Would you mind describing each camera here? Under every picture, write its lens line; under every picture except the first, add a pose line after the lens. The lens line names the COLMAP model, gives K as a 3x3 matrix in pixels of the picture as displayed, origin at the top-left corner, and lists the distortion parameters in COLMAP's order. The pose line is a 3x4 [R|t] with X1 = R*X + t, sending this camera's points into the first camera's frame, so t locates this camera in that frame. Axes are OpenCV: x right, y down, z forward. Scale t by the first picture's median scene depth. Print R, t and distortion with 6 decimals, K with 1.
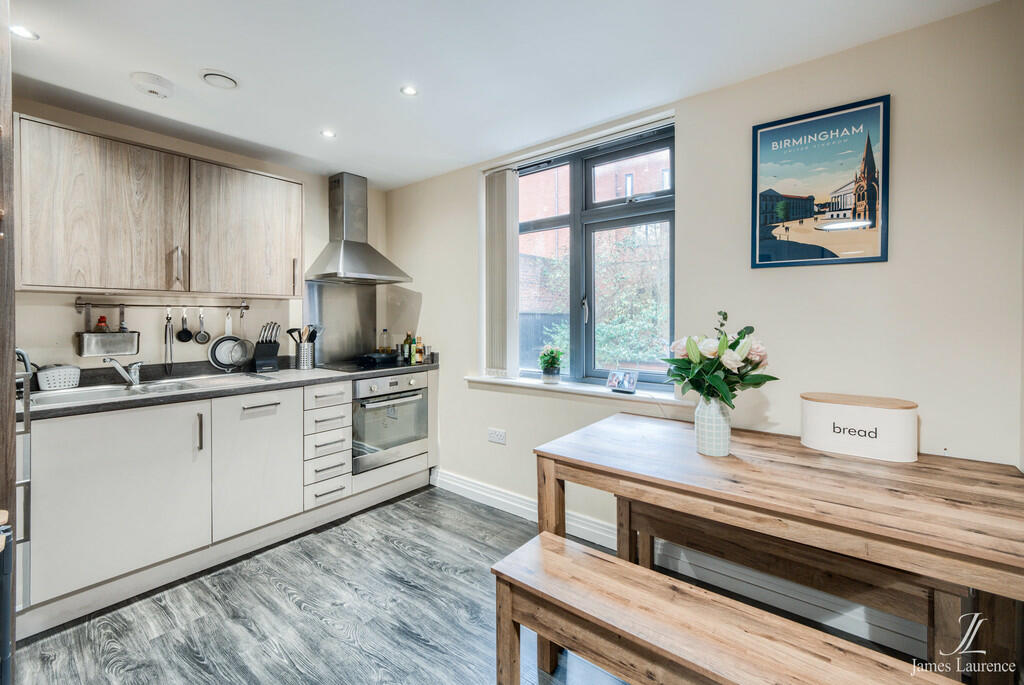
lens RADIAL K [[440.8, 0, 519.5], [0, 440.8, 320.7], [0, 0, 1]] dist [-0.000286, -0.000071]
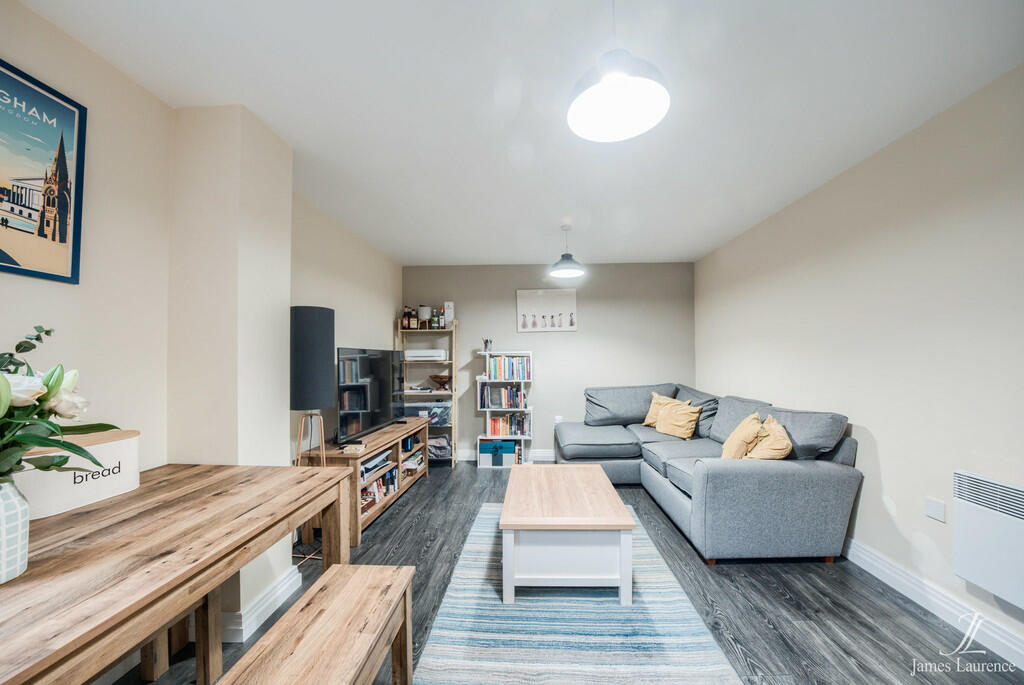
lens RADIAL K [[366.4, 0, 527.9], [0, 366.4, 352.4], [0, 0, 1]] dist [-0.022954, 0.000074]
pose [[-0.598568, 0.018633, 0.800856, -0.228465], [0.014037, 0.999820, -0.012771, 0.020940], [-0.800949, 0.003597, -0.598721, 0.520382]]
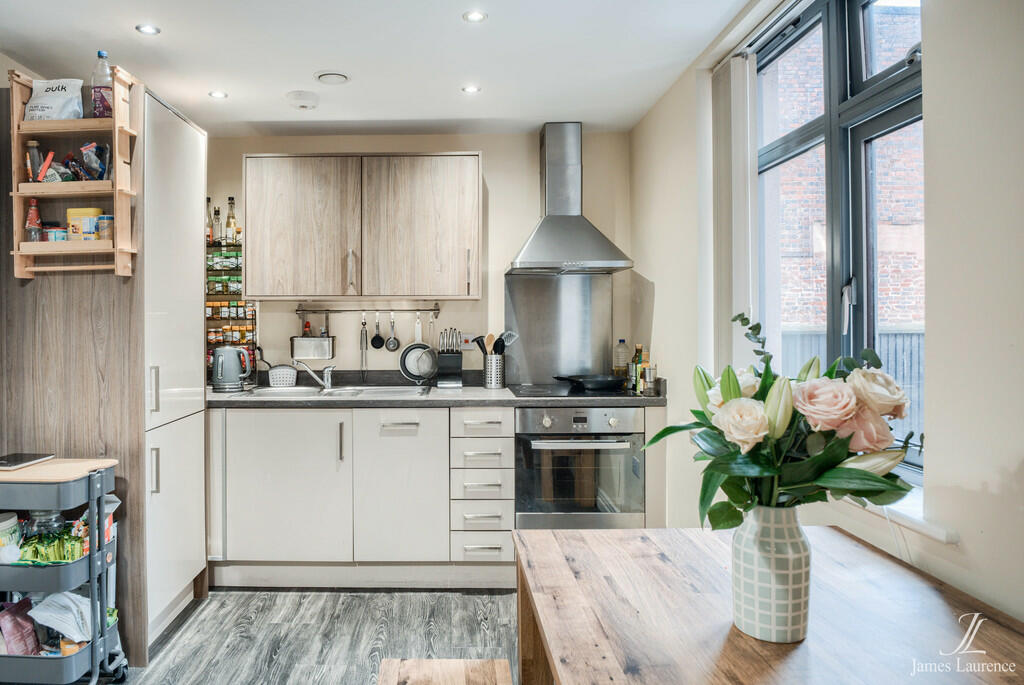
lens RADIAL K [[716.8, 0, 472.2], [0, 716.8, 313.5], [0, 0, 1]] dist [-0.054596, -0.001796]
pose [[0.614409, -0.007413, -0.788953, 0.597159], [-0.003463, 0.999921, -0.012093, -0.009144], [0.788980, 0.010163, 0.614335, 0.230813]]
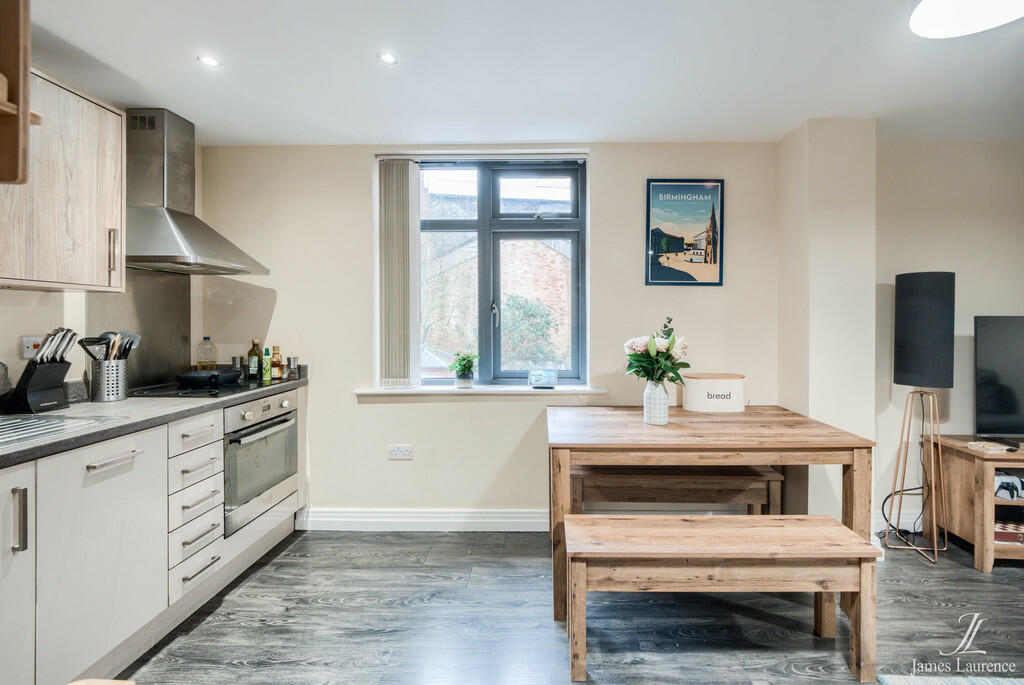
lens RADIAL K [[452.2, 0, 555.4], [0, 452.2, 326.9], [0, 0, 1]] dist [0.004320, -0.007294]
pose [[0.777478, -0.005705, 0.628884, -0.478522], [0.002707, 0.999980, 0.005725, -0.000471], [-0.628904, -0.002749, 0.777478, 0.093948]]
